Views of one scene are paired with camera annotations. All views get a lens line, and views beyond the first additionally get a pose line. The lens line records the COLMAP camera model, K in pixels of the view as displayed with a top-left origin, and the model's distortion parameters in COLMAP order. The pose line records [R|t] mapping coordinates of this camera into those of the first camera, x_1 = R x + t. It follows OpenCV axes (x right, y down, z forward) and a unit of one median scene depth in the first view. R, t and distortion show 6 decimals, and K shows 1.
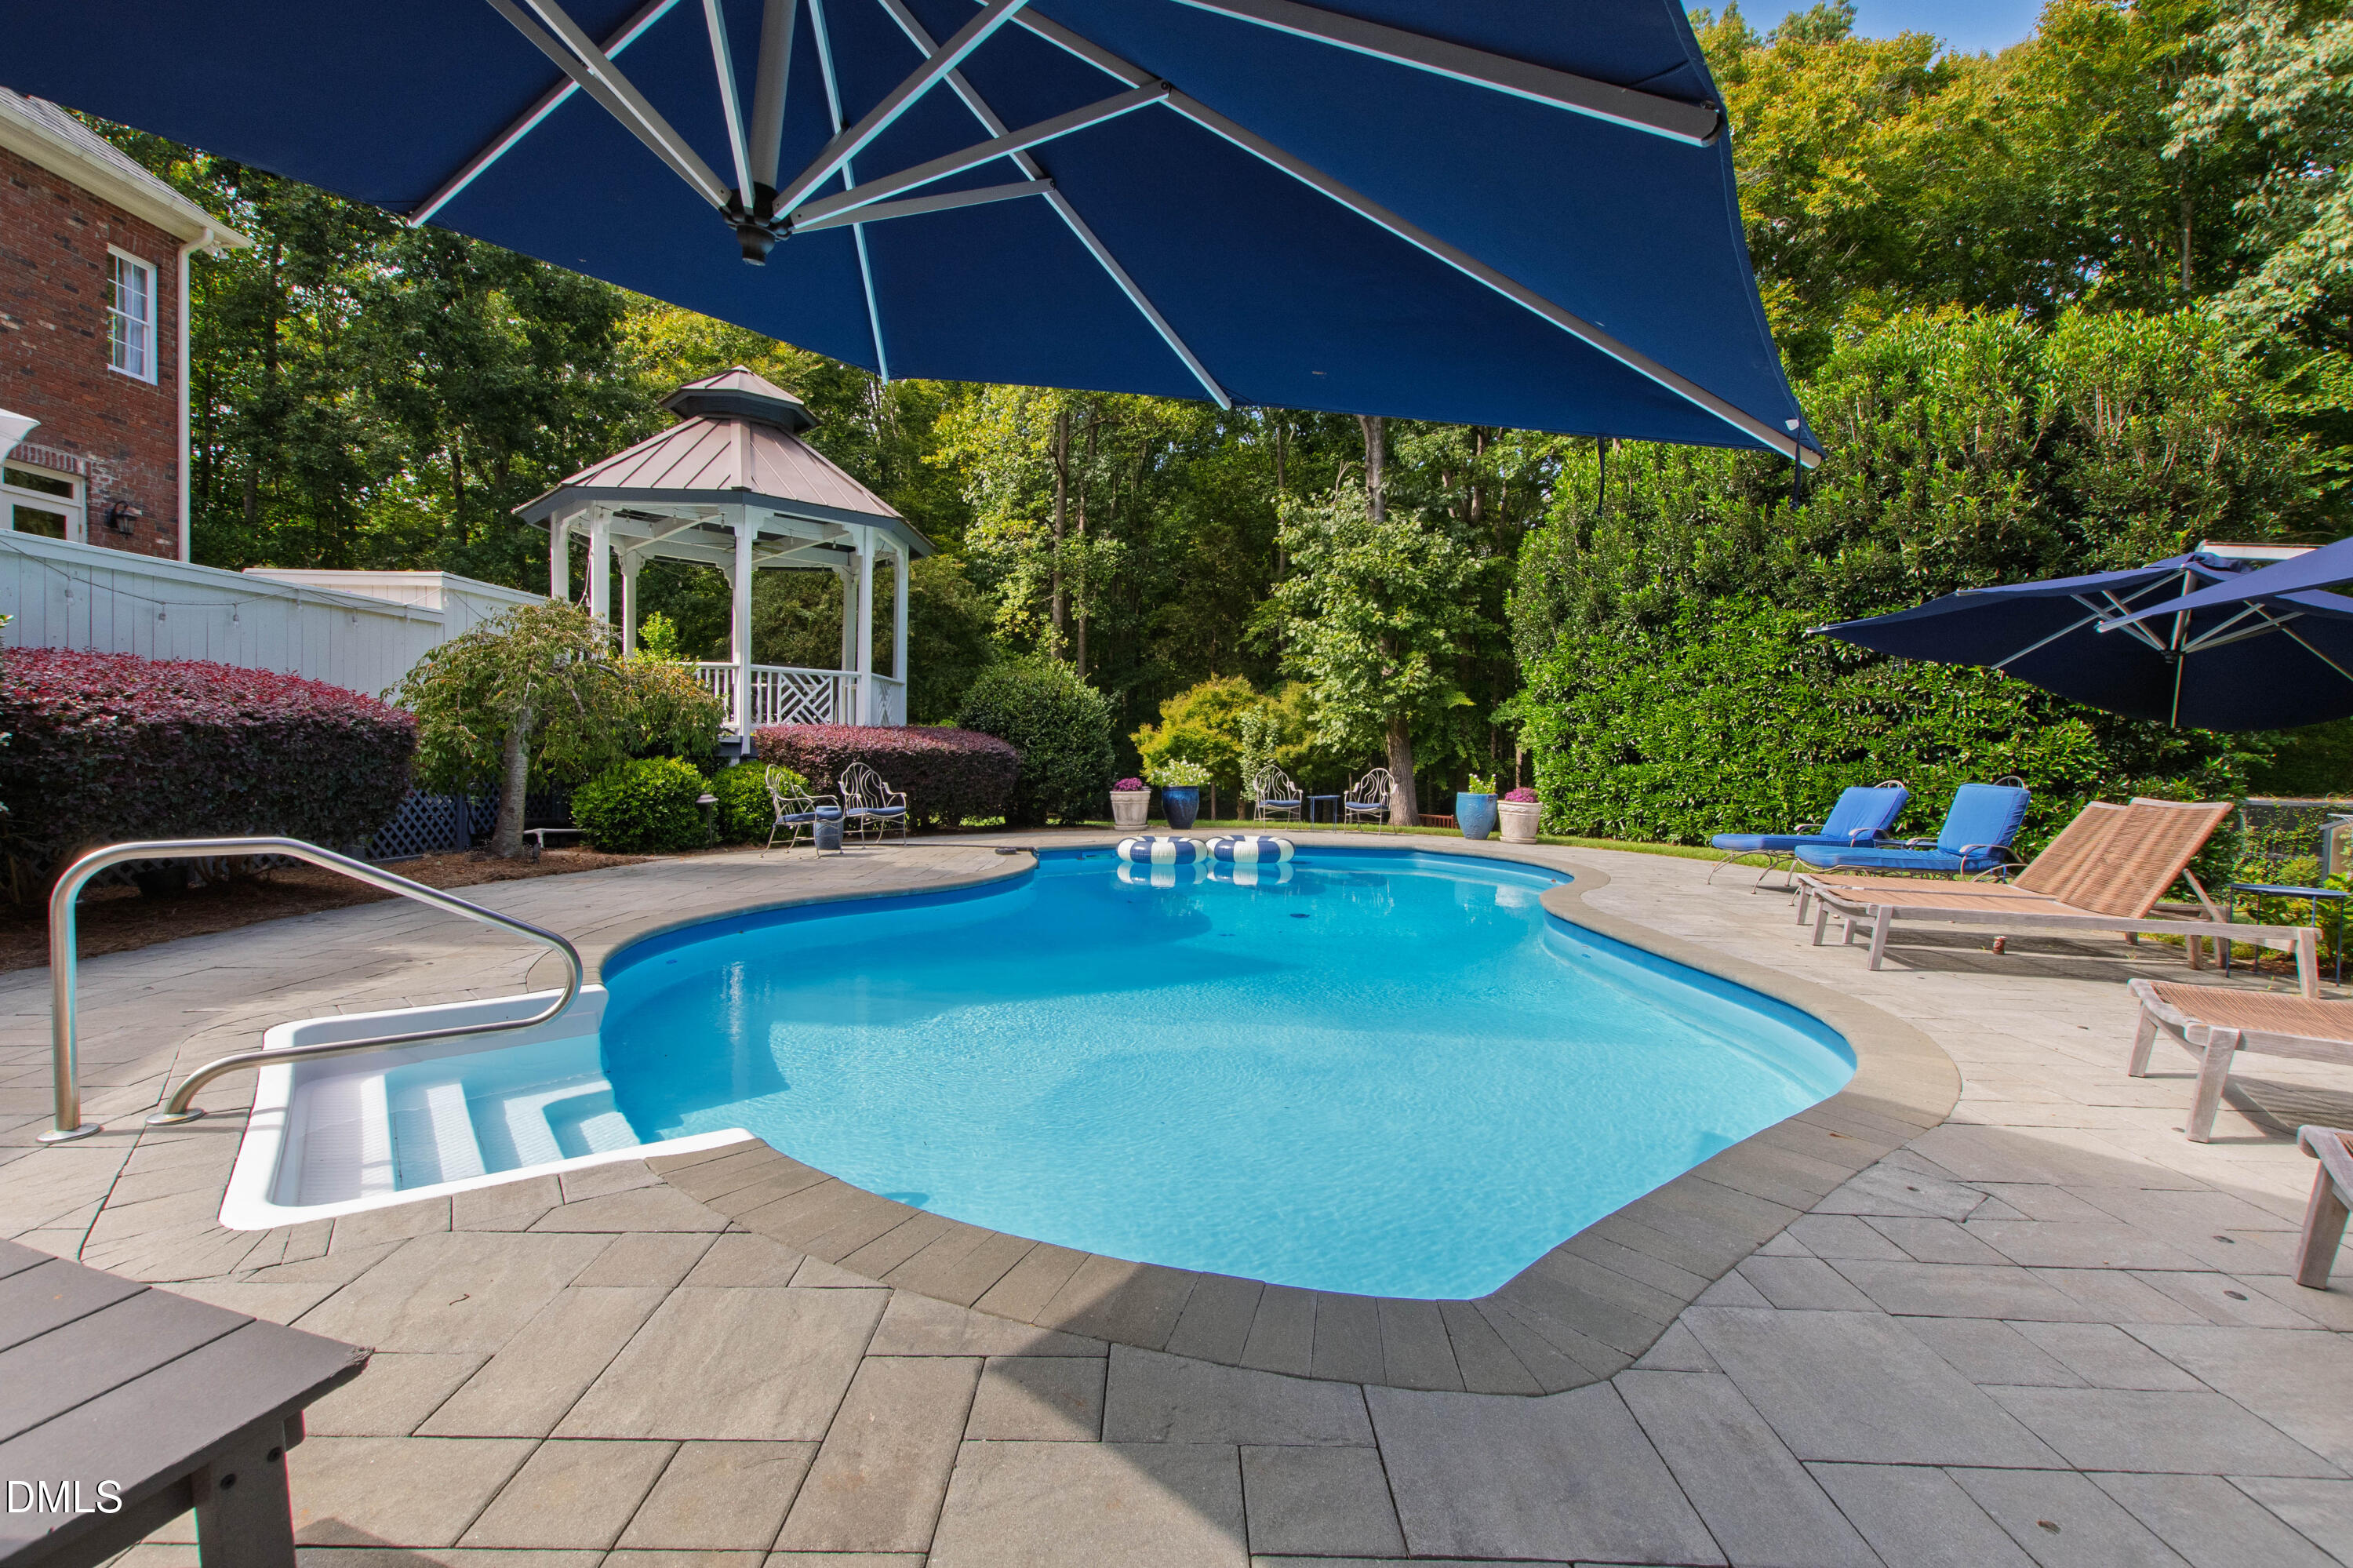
lens RADIAL K [[1043.1, 0, 1168.9], [0, 1043.1, 779.1], [0, 0, 1]] dist [0.001280, -0.001146]
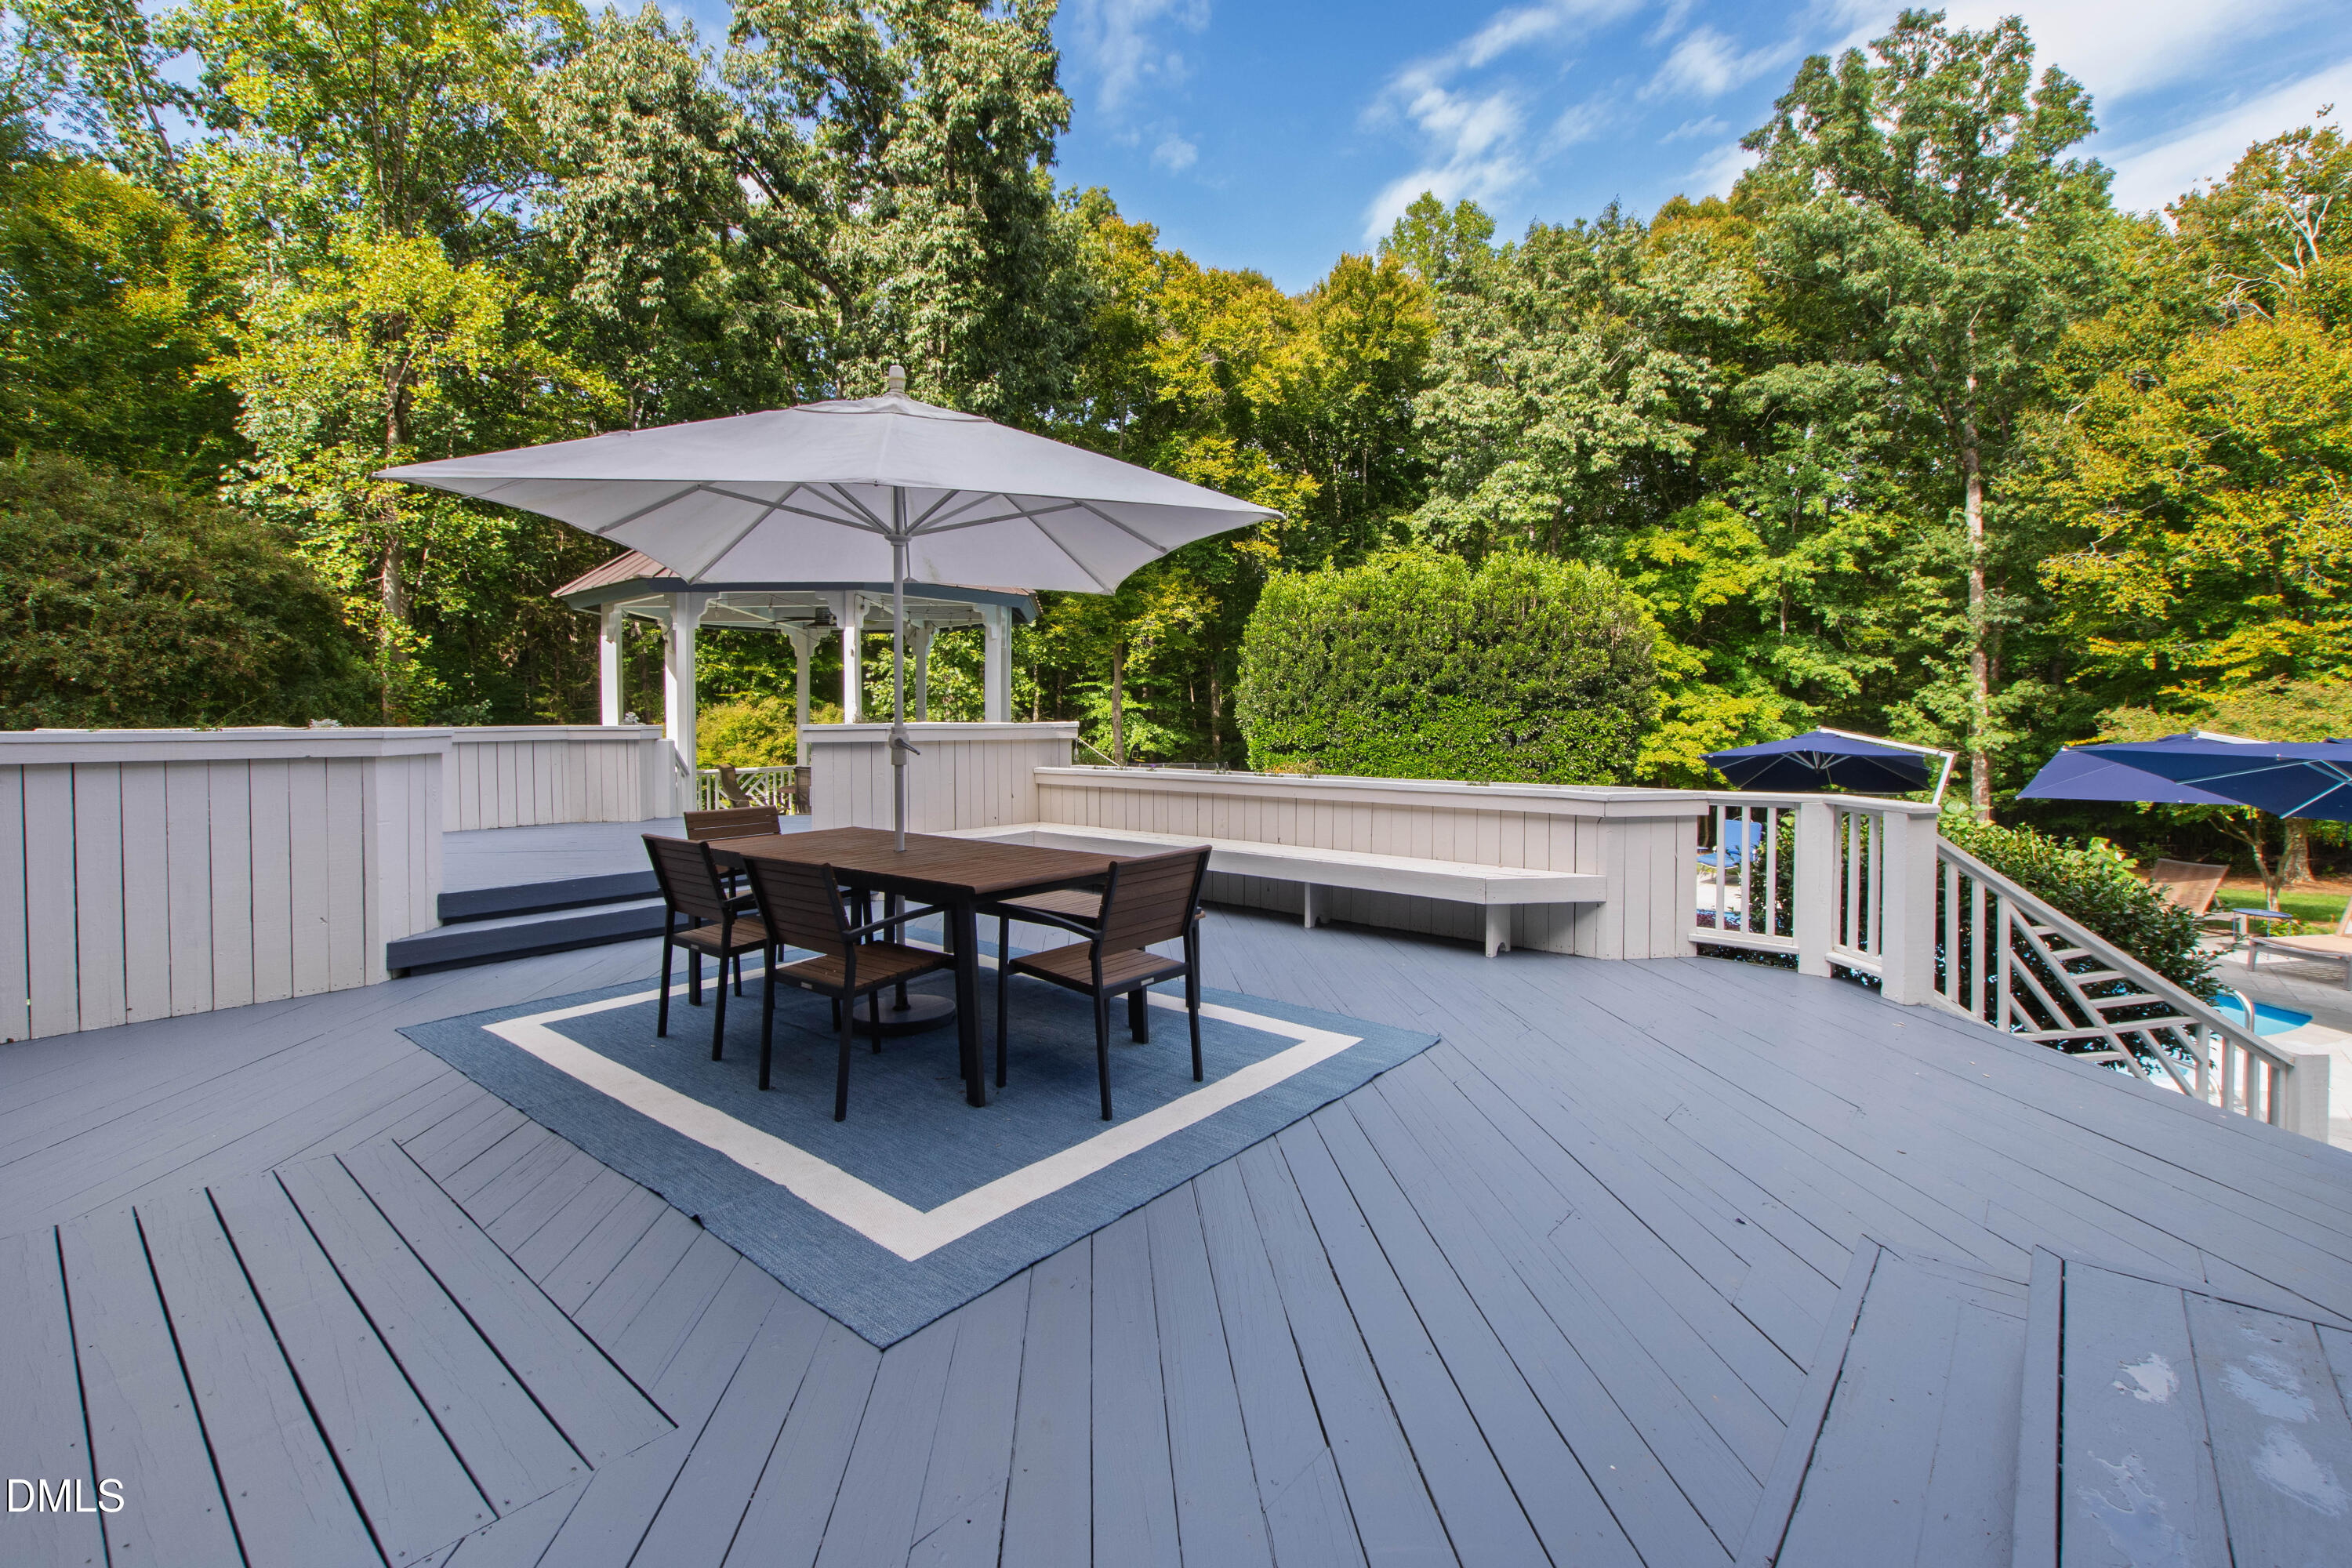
lens RADIAL K [[1026.3, 0, 1154.7], [0, 1026.3, 743.4], [0, 0, 1]] dist [0.013054, -0.007701]
pose [[0.651377, -0.039939, 0.757703, -0.907626], [0.040236, 0.999027, 0.018070, -0.133206], [-0.757687, 0.018717, 0.652350, 0.260564]]
